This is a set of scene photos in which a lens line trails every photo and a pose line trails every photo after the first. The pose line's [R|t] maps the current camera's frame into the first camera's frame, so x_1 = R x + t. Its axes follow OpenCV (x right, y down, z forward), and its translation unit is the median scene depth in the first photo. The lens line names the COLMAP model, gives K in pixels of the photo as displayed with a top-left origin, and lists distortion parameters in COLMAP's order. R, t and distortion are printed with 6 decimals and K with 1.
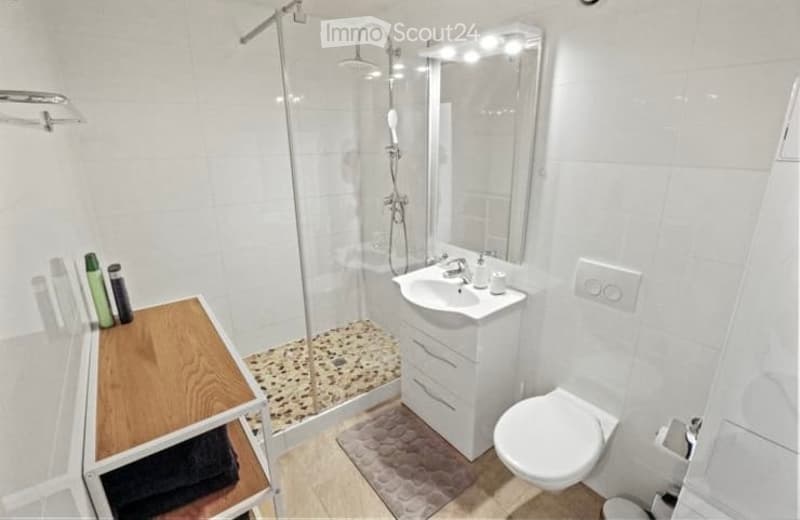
lens RADIAL K [[376.4, 0, 401.8], [0, 376.4, 259.4], [0, 0, 1]] dist [-0.010037, -0.002521]
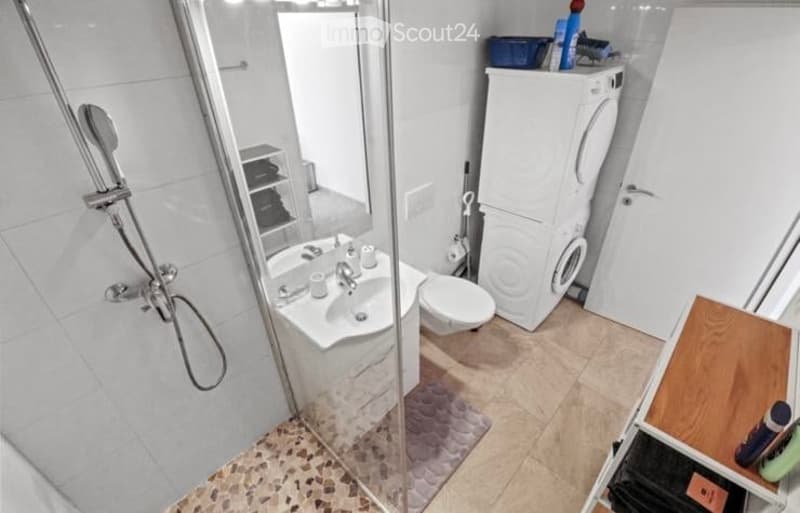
lens RADIAL K [[379.0, 0, 402.2], [0, 379.0, 255.7], [0, 0, 1]] dist [-0.002610, -0.000178]
pose [[-0.184586, -0.524213, 0.831342, -0.596479], [0.304769, 0.773649, 0.555503, -0.467207], [-0.934368, 0.355905, 0.016960, 0.866499]]
